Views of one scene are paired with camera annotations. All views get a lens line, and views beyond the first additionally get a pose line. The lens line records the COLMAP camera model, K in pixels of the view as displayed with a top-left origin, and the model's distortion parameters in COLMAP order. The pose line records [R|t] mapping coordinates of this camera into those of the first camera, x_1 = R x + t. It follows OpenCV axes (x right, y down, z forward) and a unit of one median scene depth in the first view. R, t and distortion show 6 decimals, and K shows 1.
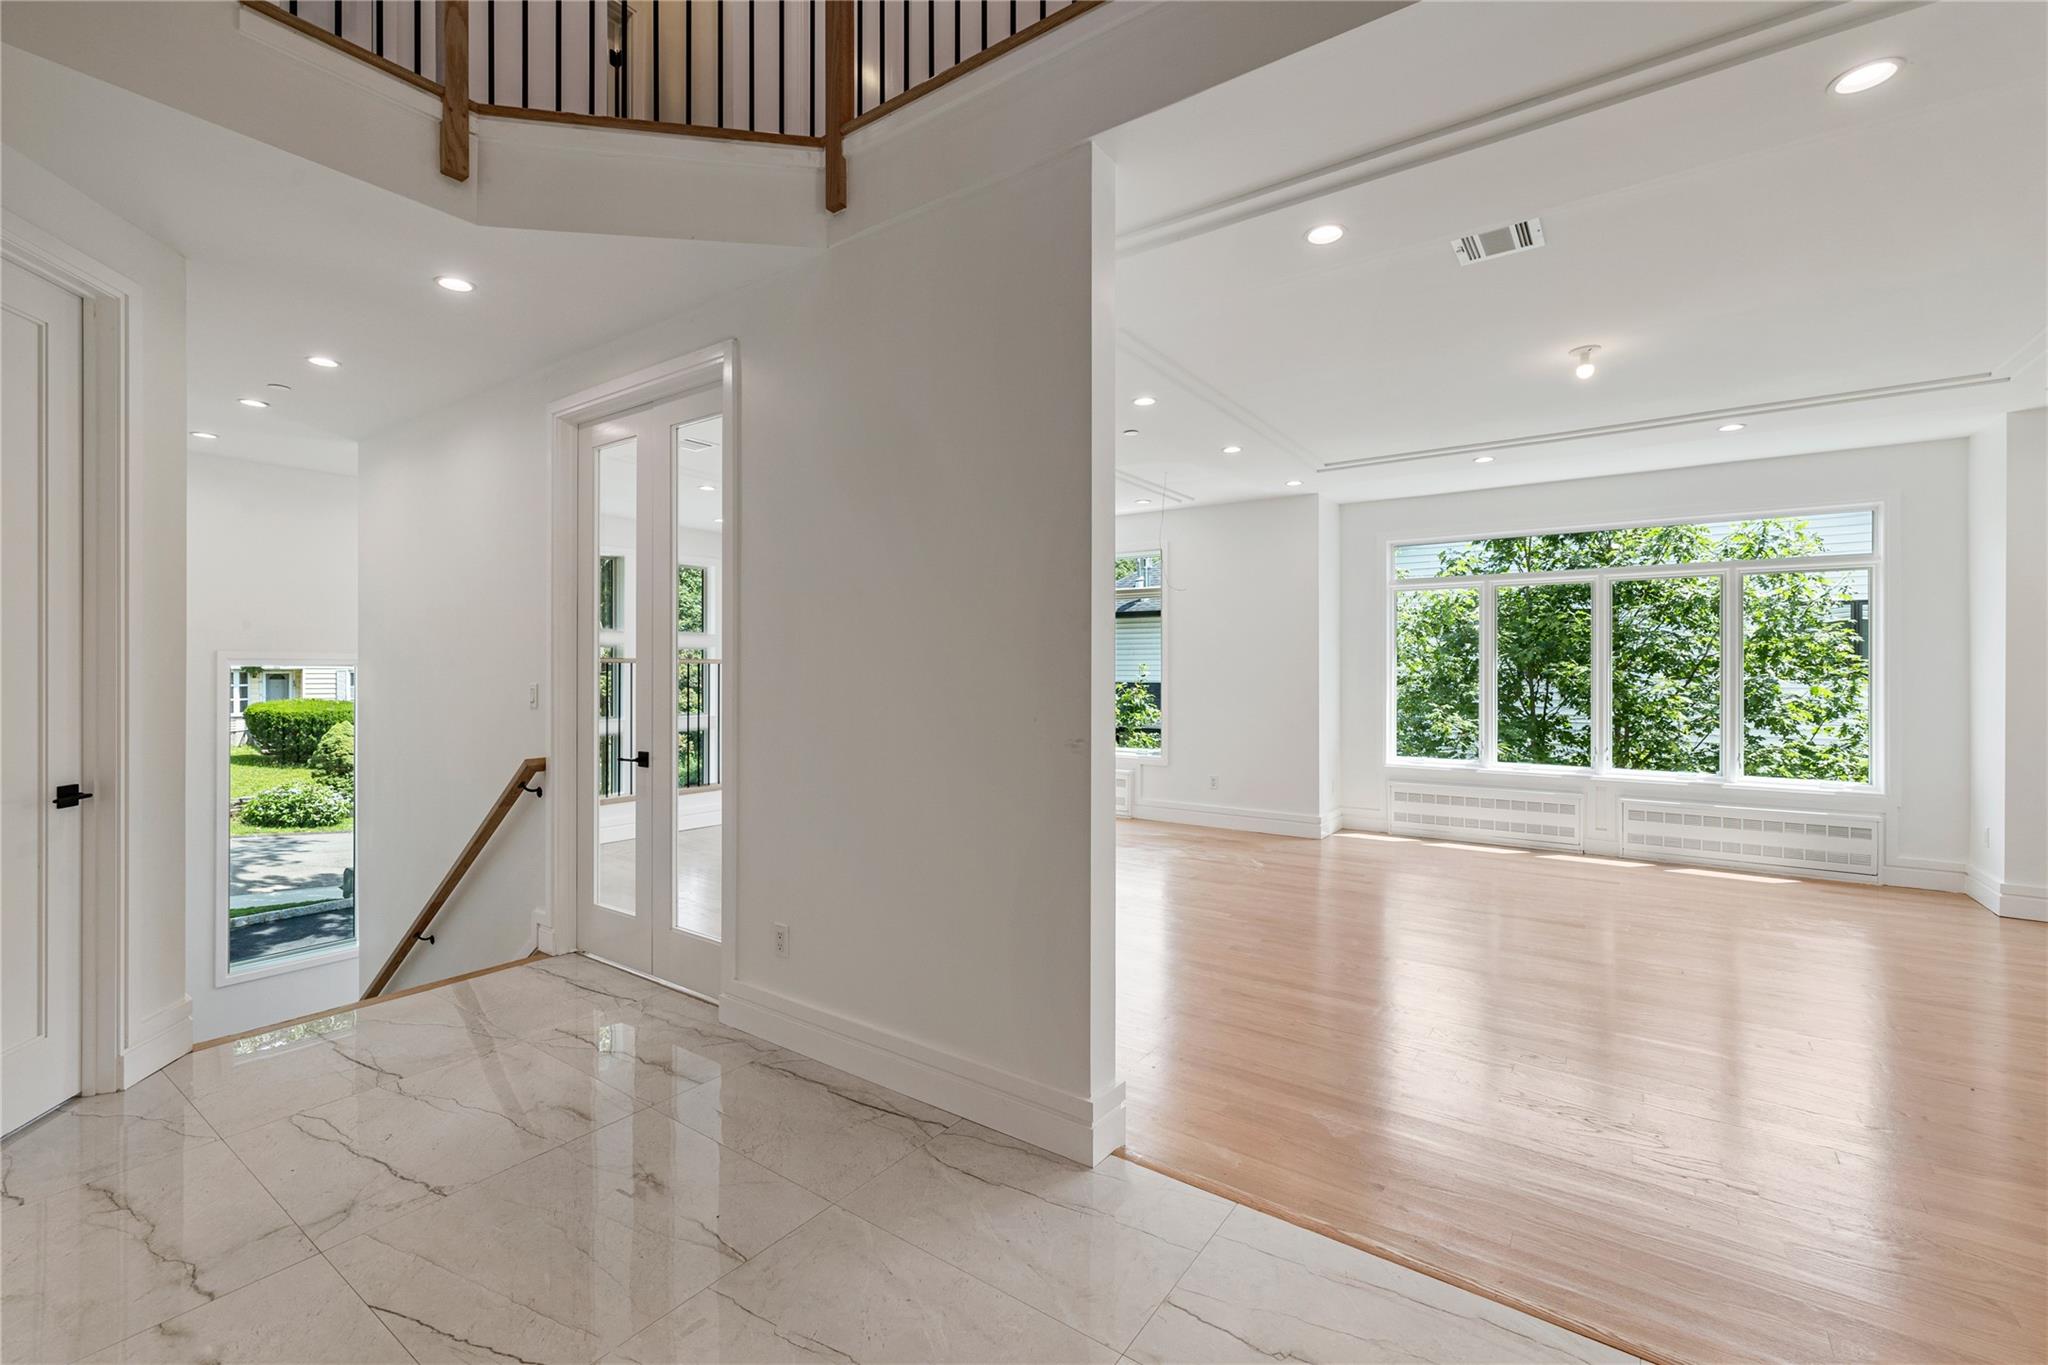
lens RADIAL K [[868.8, 0, 1010.7], [0, 868.8, 664.9], [0, 0, 1]] dist [0.004386, 0.000006]
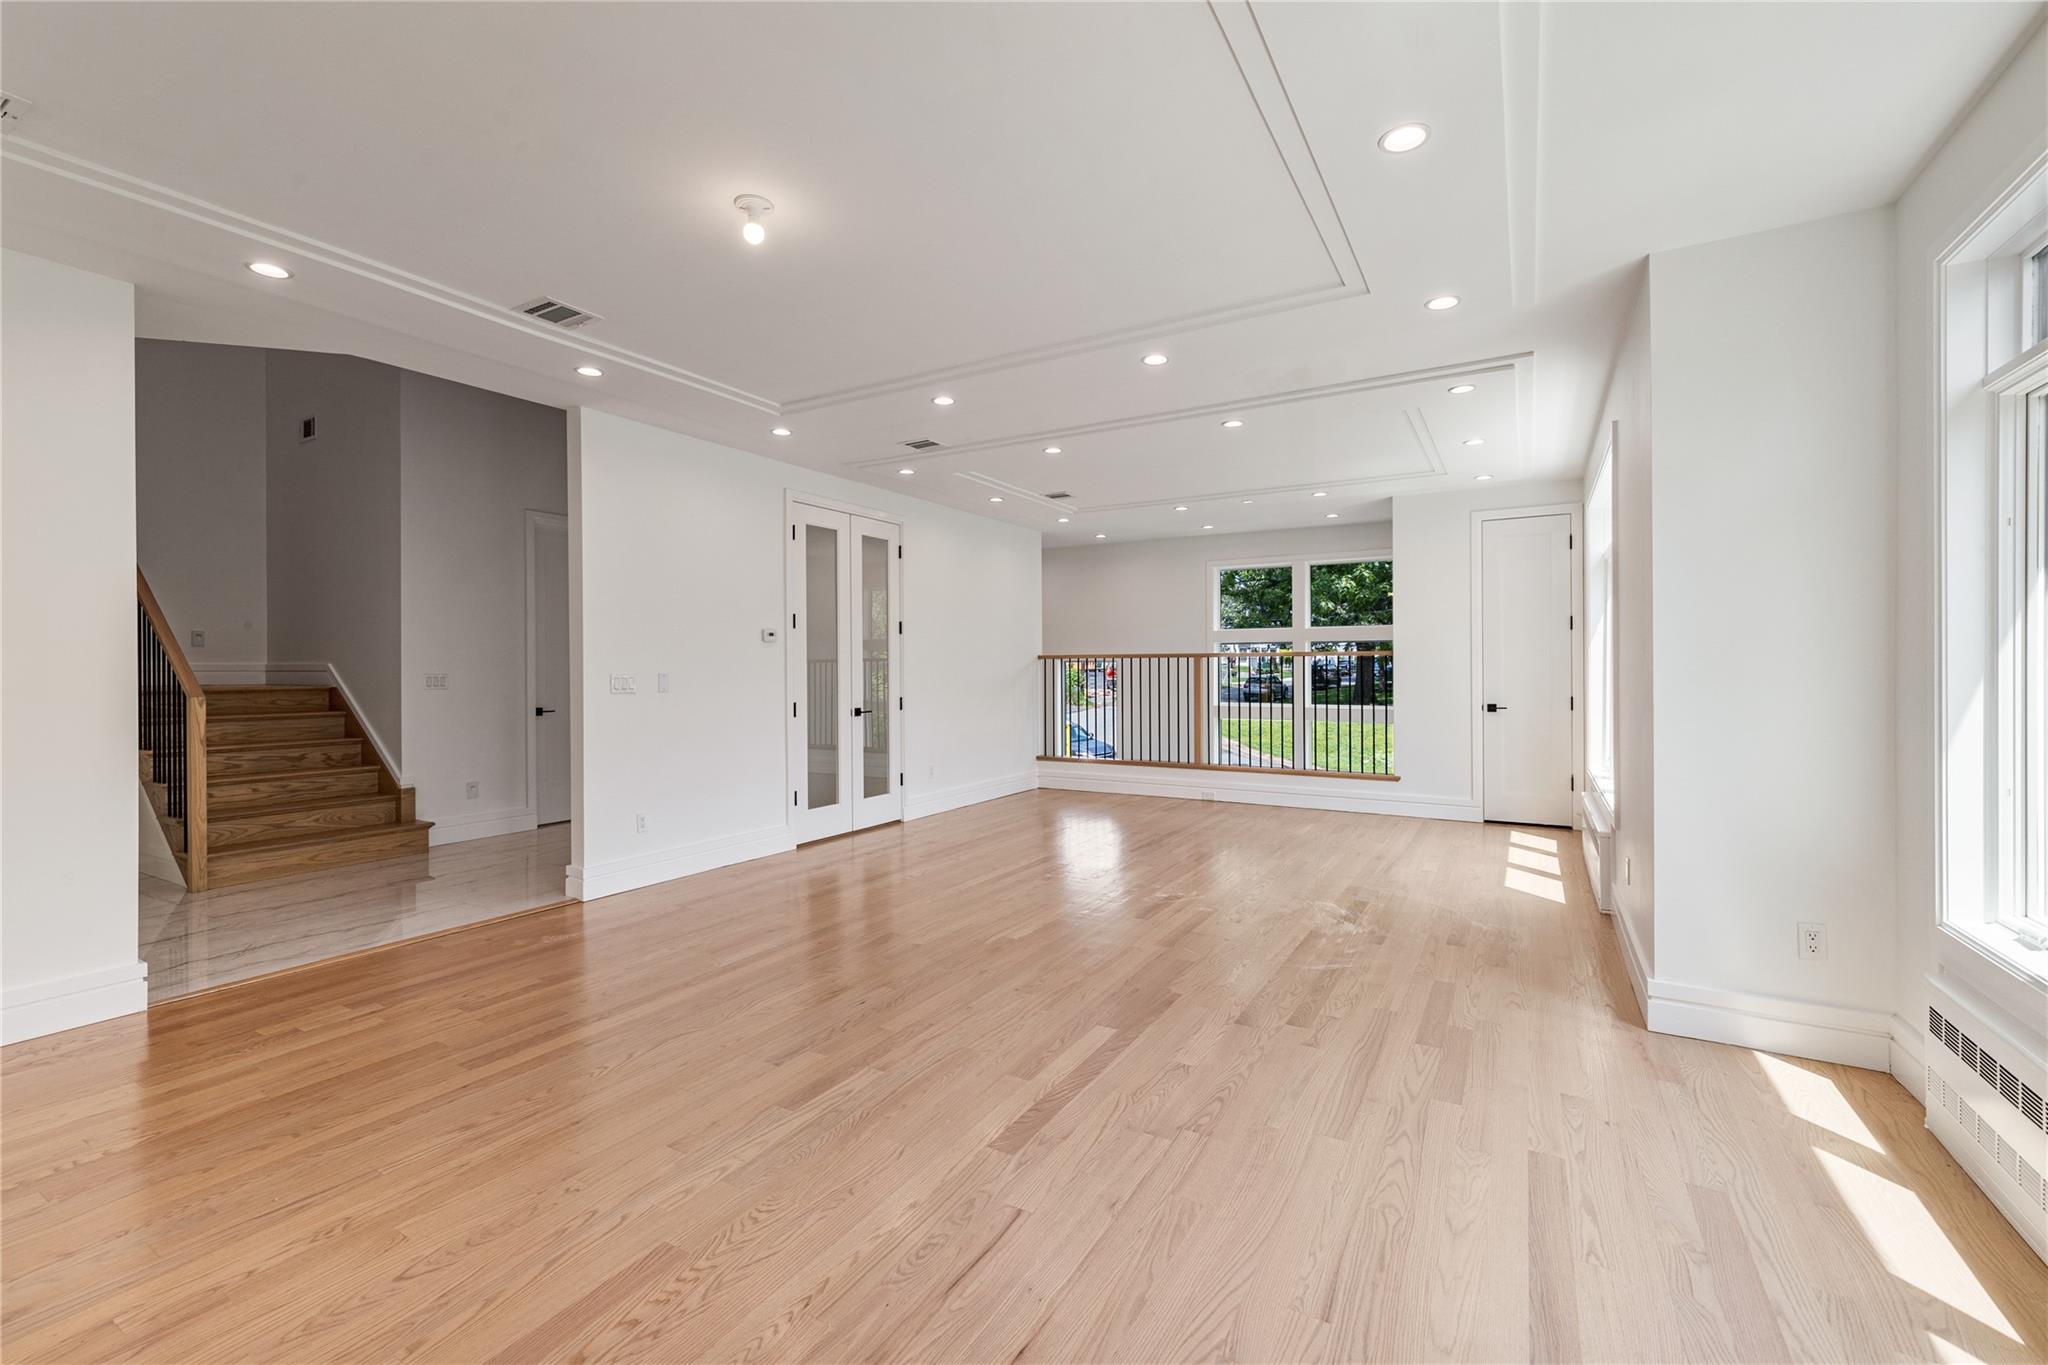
lens RADIAL K [[868.8, 0, 1010.7], [0, 868.8, 664.9], [0, 0, 1]] dist [0.004386, 0.000006]
pose [[0.088470, -0.006051, -0.996060, 0.759013], [0.010248, 0.999934, -0.005164, 0.011988], [0.996026, -0.009751, 0.088526, 0.625180]]
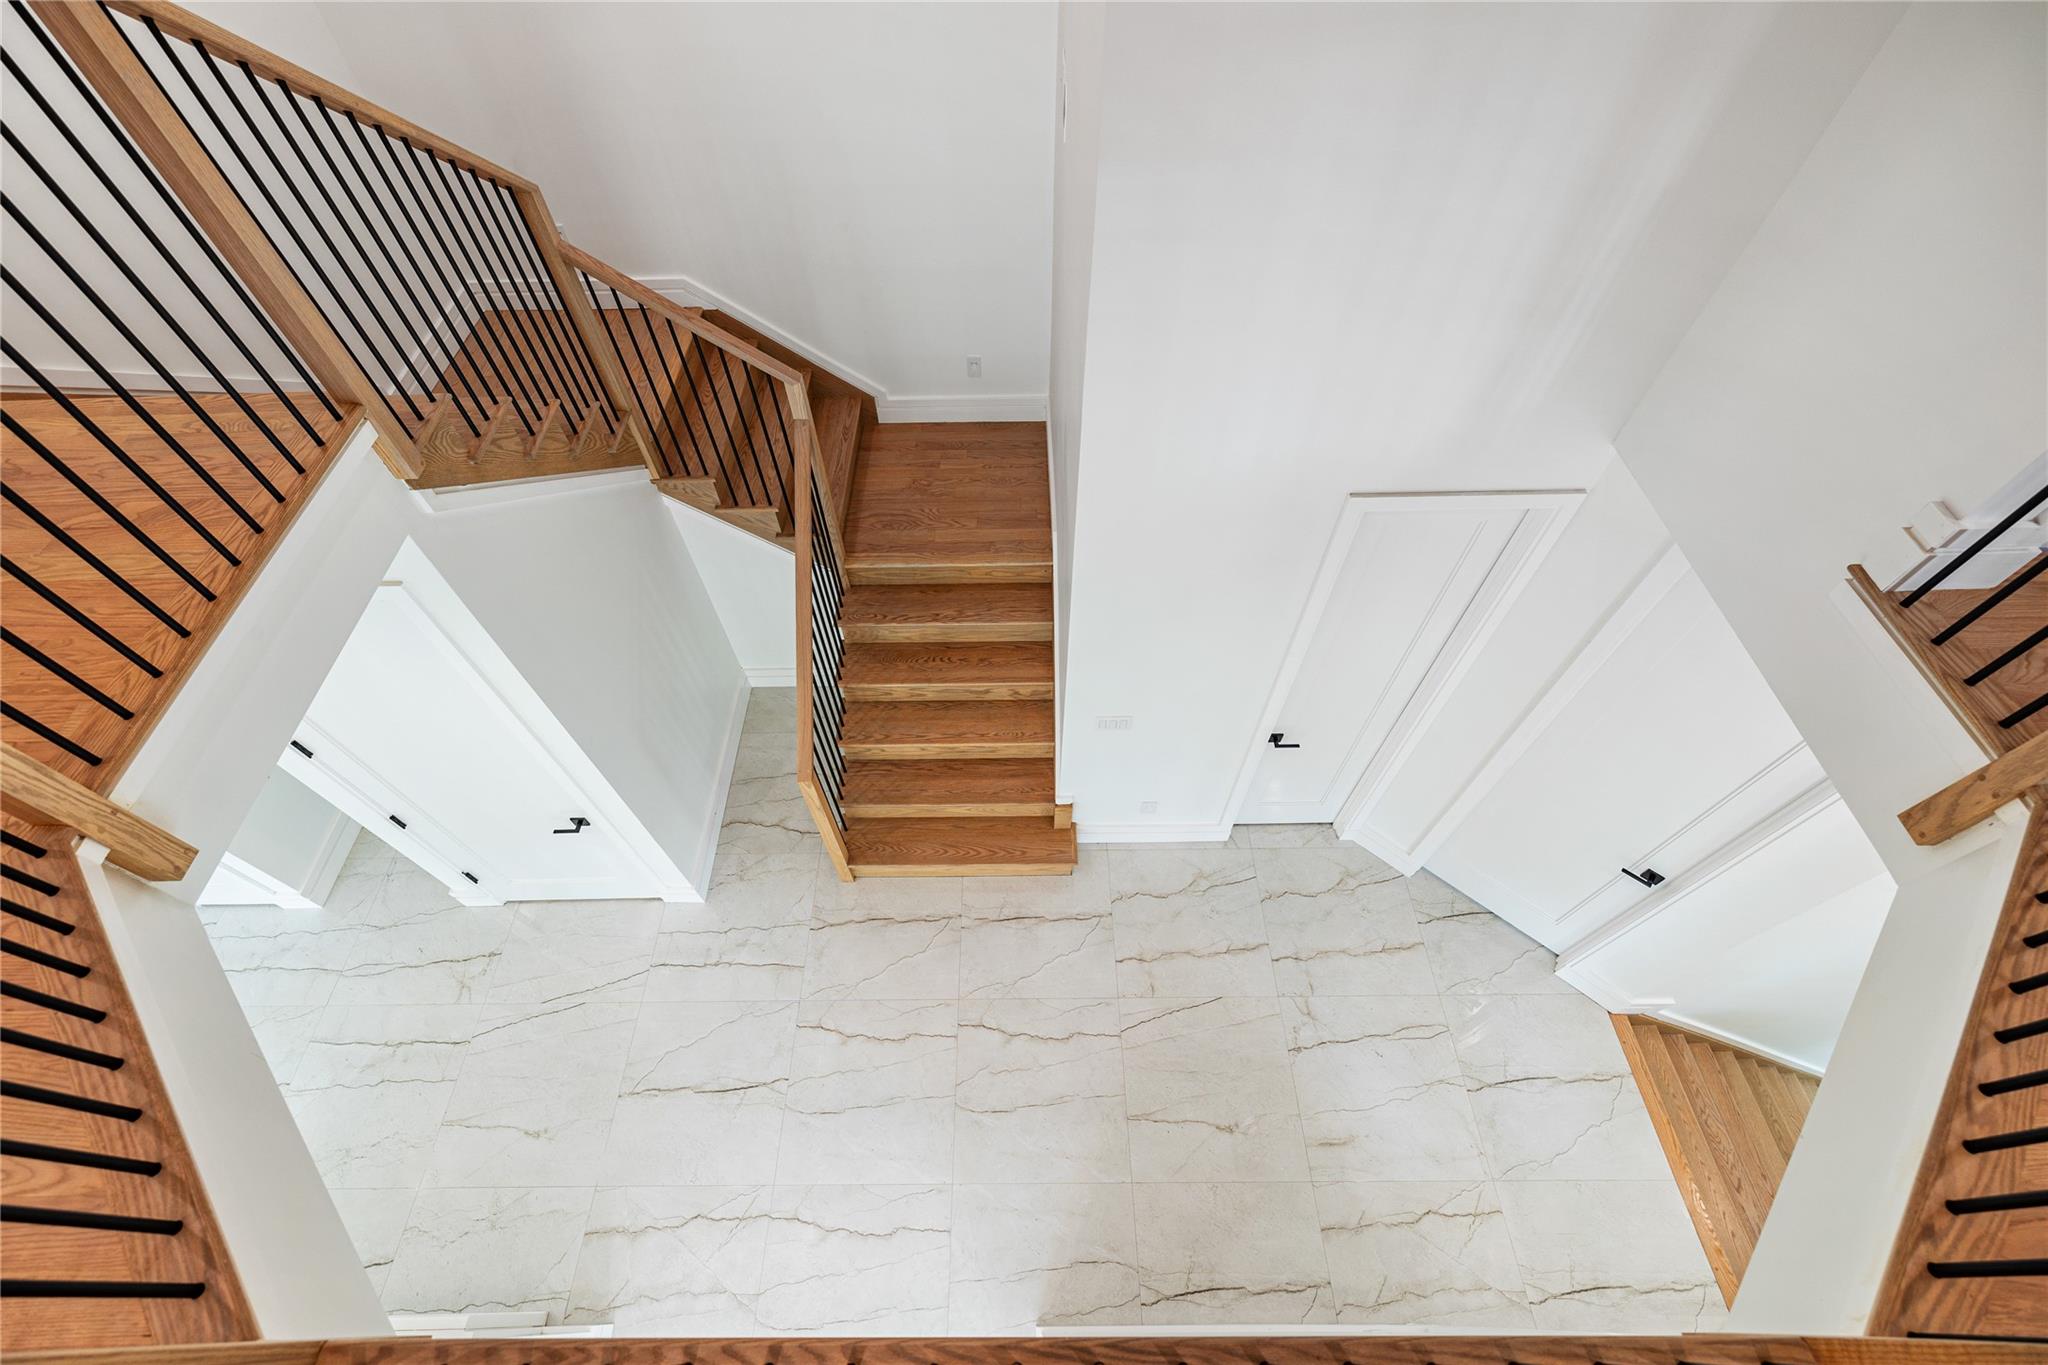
lens RADIAL K [[841.2, 0, 1019.7], [0, 841.2, 676.9], [0, 0, 1]] dist [-0.000586, -0.000047]
pose [[-0.806492, 0.478752, -0.346939, 0.027363], [0.009856, 0.597599, 0.801735, -0.436359], [0.591162, 0.643174, -0.486677, 0.319509]]
